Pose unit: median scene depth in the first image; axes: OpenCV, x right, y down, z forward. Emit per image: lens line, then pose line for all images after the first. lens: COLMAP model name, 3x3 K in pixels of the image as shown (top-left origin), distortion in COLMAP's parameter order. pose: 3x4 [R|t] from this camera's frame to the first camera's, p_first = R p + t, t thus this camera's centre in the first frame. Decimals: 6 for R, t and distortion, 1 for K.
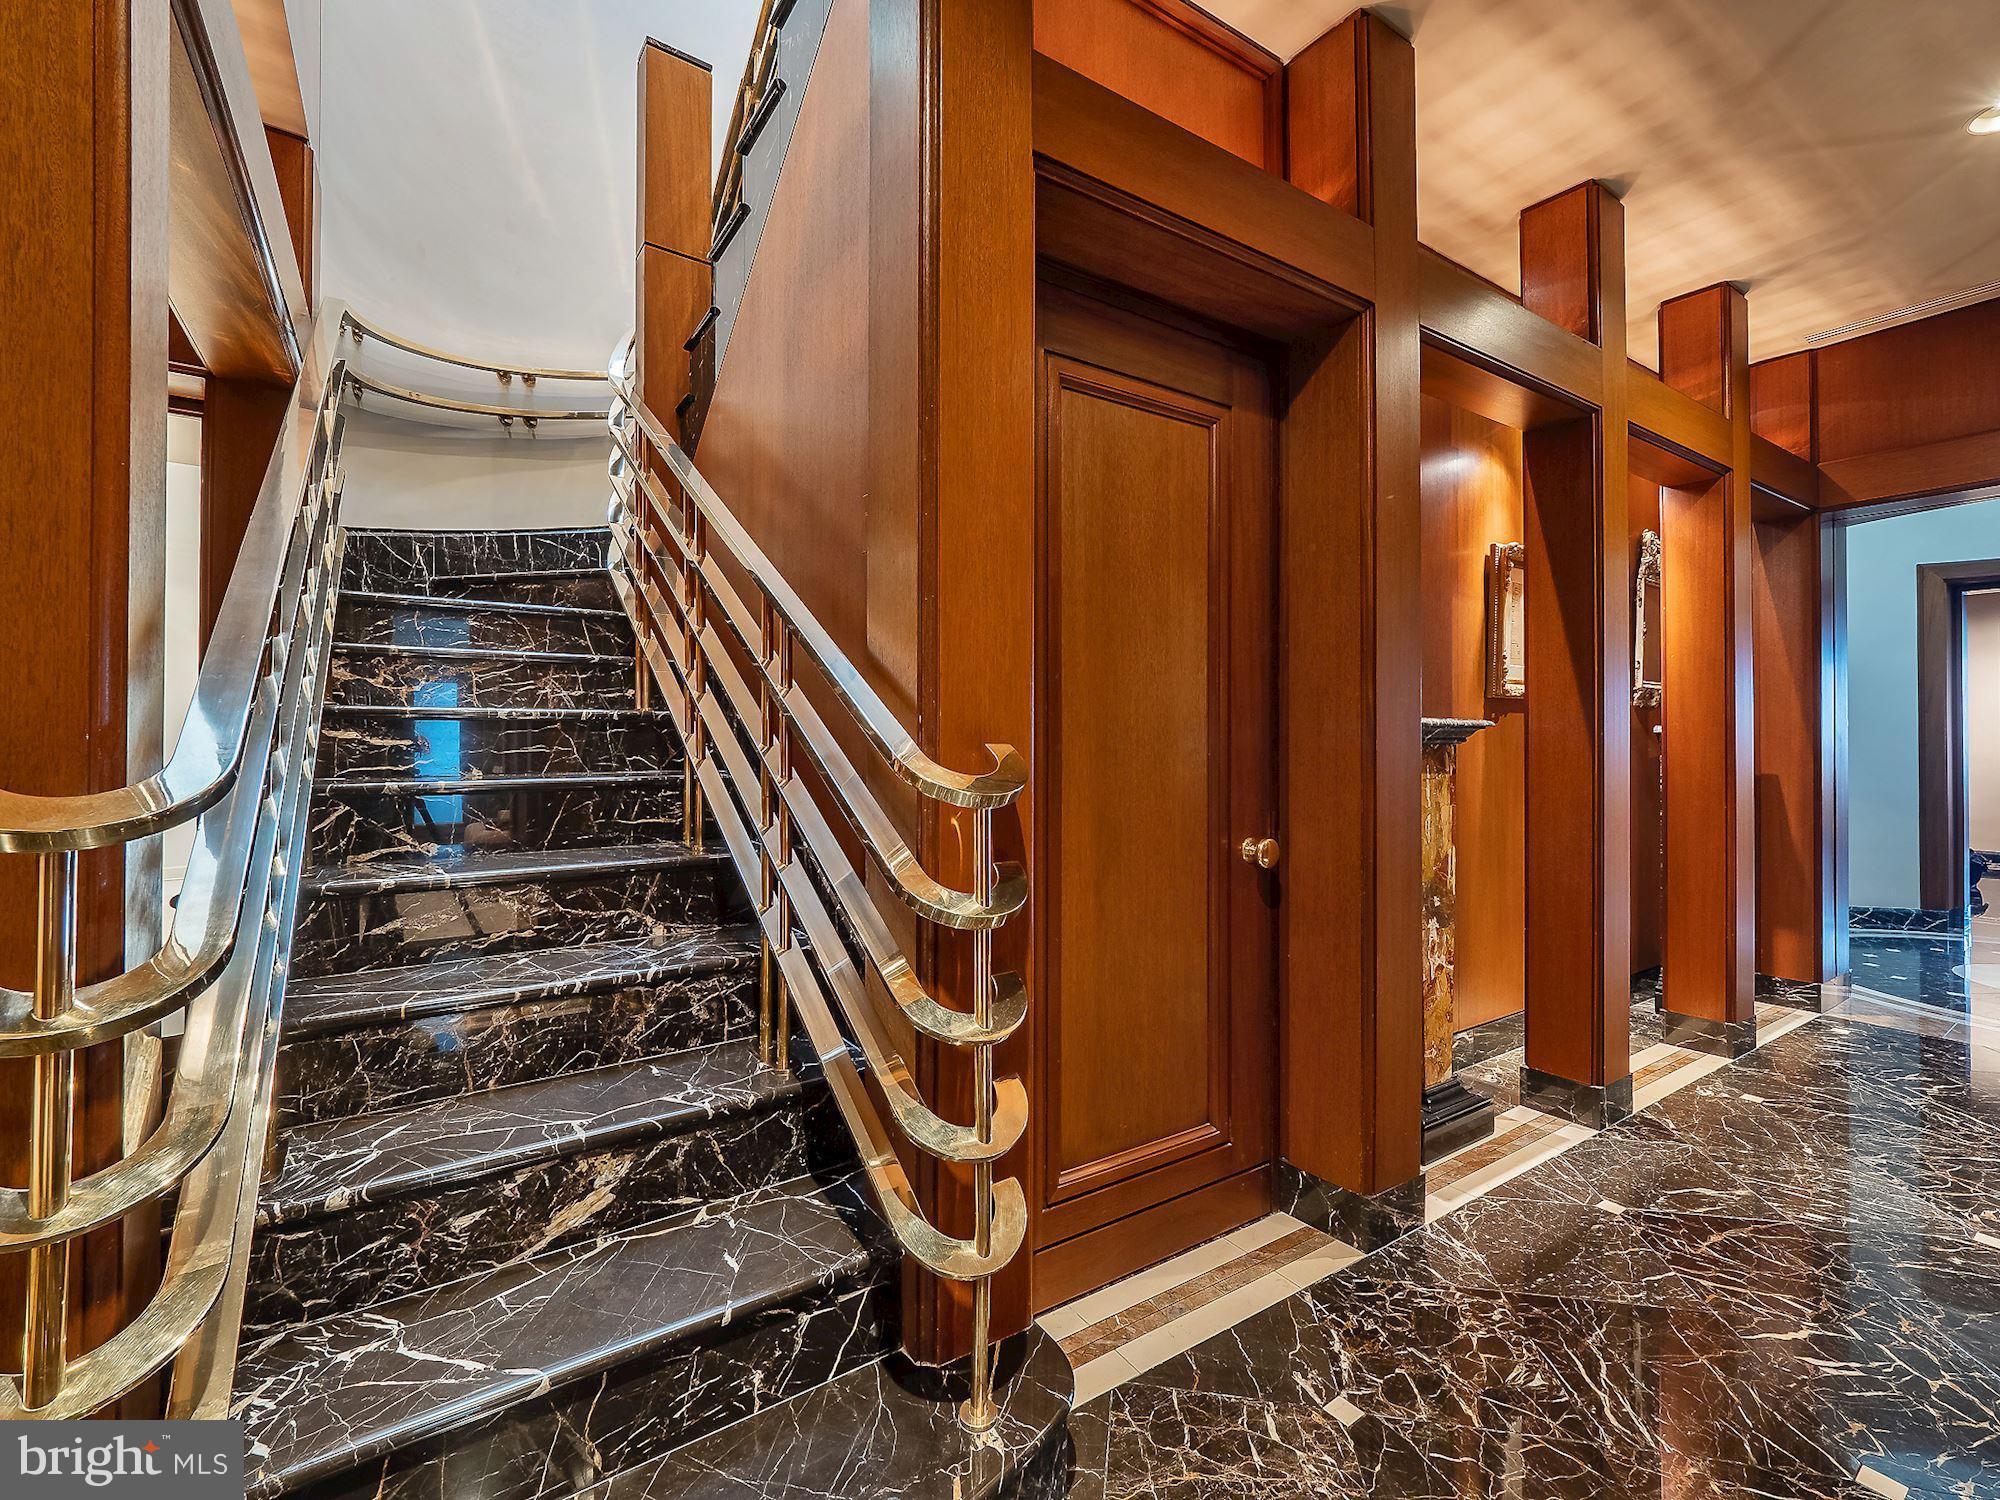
lens RADIAL K [[880.2, 0, 996.1], [0, 880.2, 735.2], [0, 0, 1]] dist [-0.017039, 0.000388]
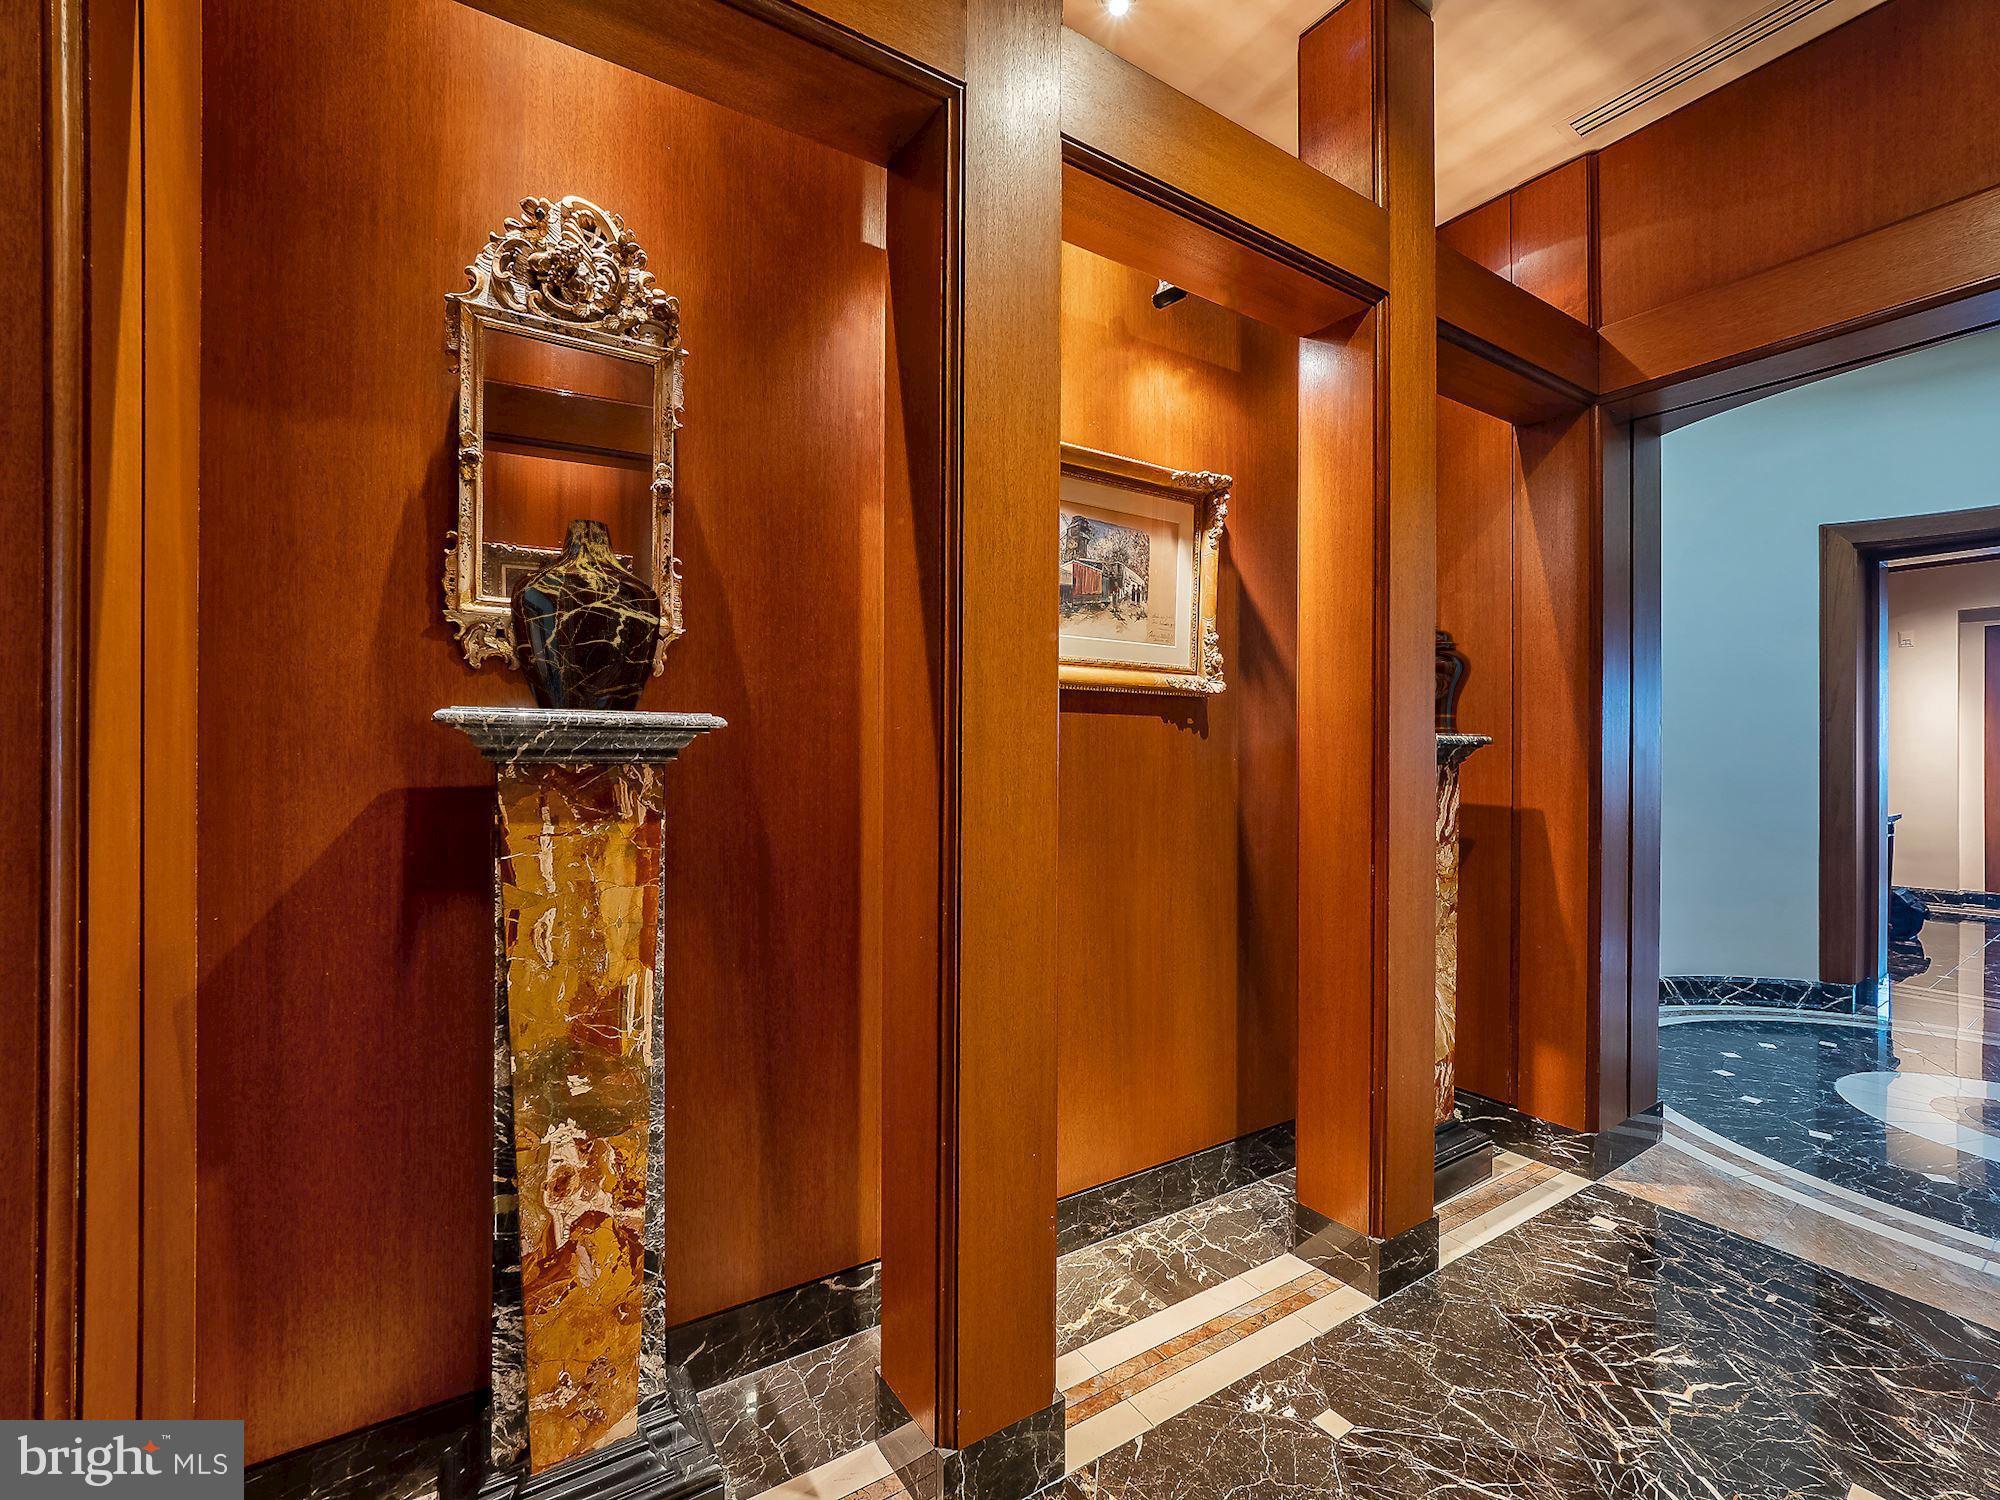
lens RADIAL K [[880.2, 0, 999.8], [0, 880.2, 757.1], [0, 0, 1]] dist [-0.017039, 0.000388]
pose [[0.999991, 0.001792, 0.003864, 0.518860], [-0.001816, 0.999979, 0.006297, 0.002979], [-0.003852, -0.006304, 0.999973, 0.363930]]
